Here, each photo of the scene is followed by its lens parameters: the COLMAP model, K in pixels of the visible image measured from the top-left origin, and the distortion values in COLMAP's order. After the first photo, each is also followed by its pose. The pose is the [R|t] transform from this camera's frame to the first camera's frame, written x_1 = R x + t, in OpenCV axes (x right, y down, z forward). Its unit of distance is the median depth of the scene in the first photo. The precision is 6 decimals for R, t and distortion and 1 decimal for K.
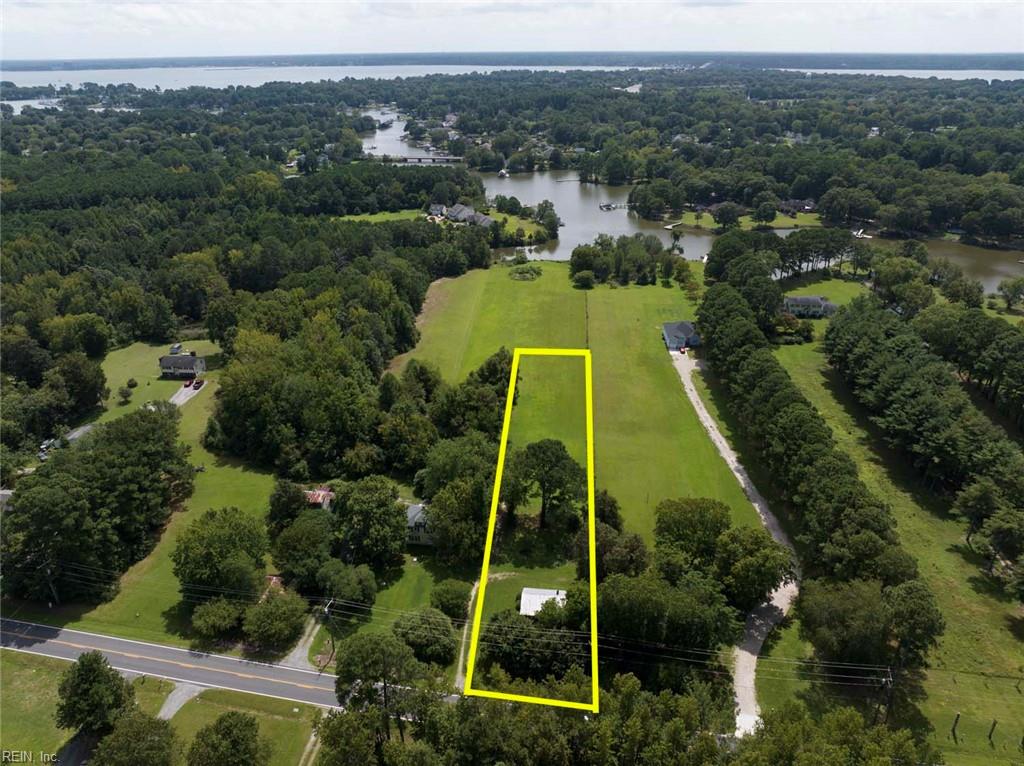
lens RADIAL K [[717.8, 0, 512.0], [0, 717.8, 383.0], [0, 0, 1]] dist [-0.039899, 0.002343]
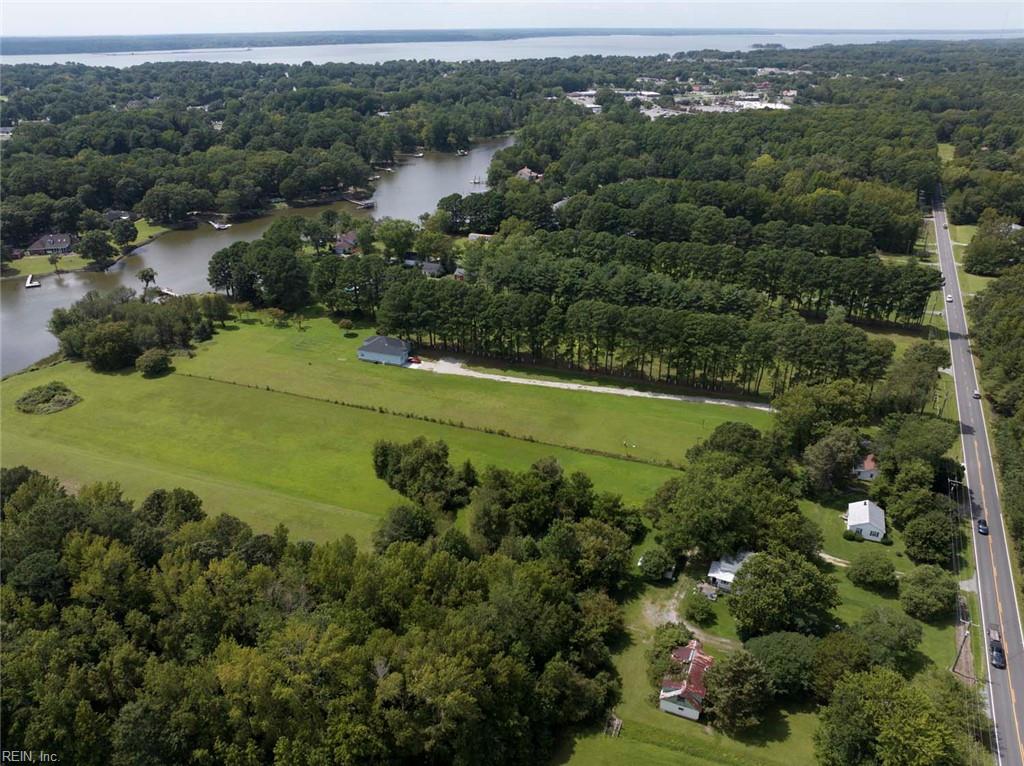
lens RADIAL K [[717.8, 0, 512.0], [0, 717.8, 383.0], [0, 0, 1]] dist [-0.039899, 0.002343]
pose [[0.269721, -0.431222, 0.860987, -0.695932], [0.415406, 0.858753, 0.299969, -0.319764], [-0.868728, 0.276751, 0.410756, 0.675458]]
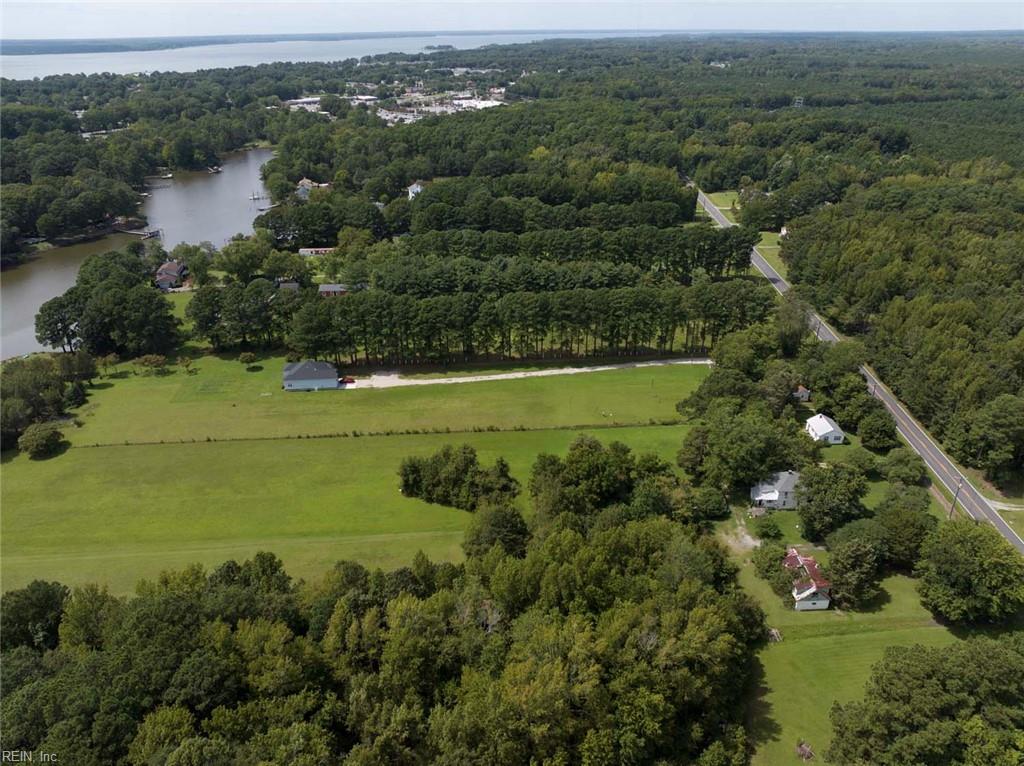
lens RADIAL K [[717.8, 0, 512.0], [0, 717.8, 383.0], [0, 0, 1]] dist [-0.039899, 0.002343]
pose [[-0.149858, -0.438332, 0.886233, -0.746734], [0.429594, 0.778454, 0.457666, -0.468293], [-0.890501, 0.449305, 0.071647, 0.985319]]
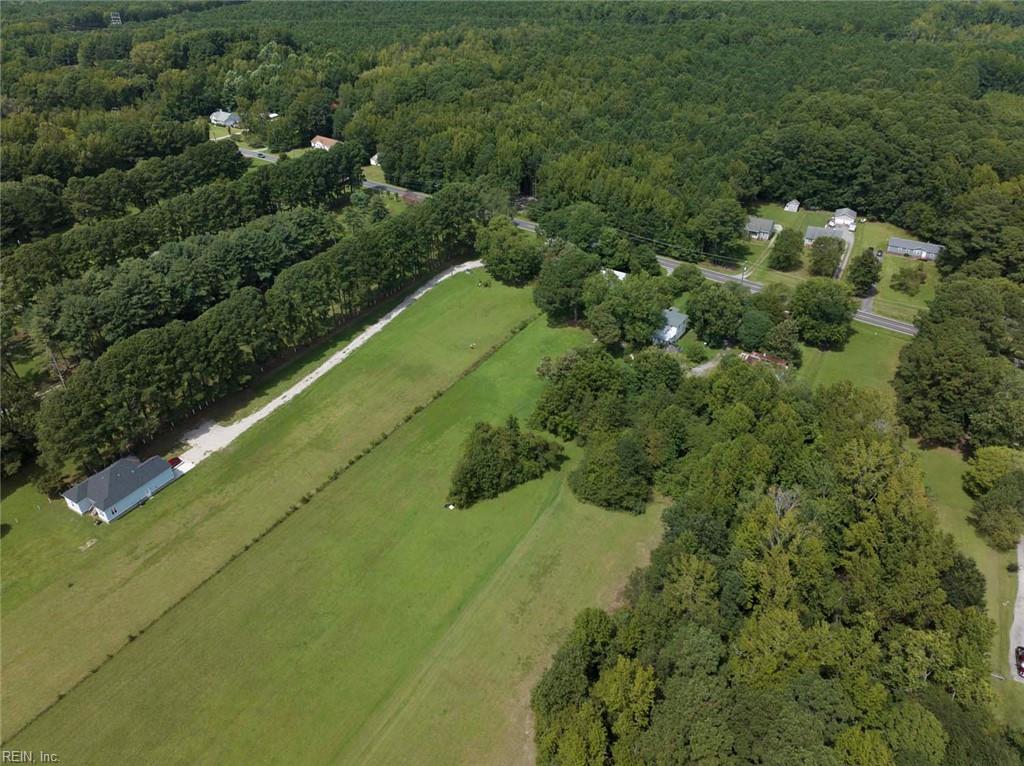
lens RADIAL K [[717.8, 0, 512.0], [0, 717.8, 383.0], [0, 0, 1]] dist [-0.039899, 0.002343]
pose [[-0.893346, -0.236877, 0.381867, -0.310080], [0.201280, 0.548842, 0.811332, -0.676296], [-0.401771, 0.801662, -0.442626, 1.426442]]
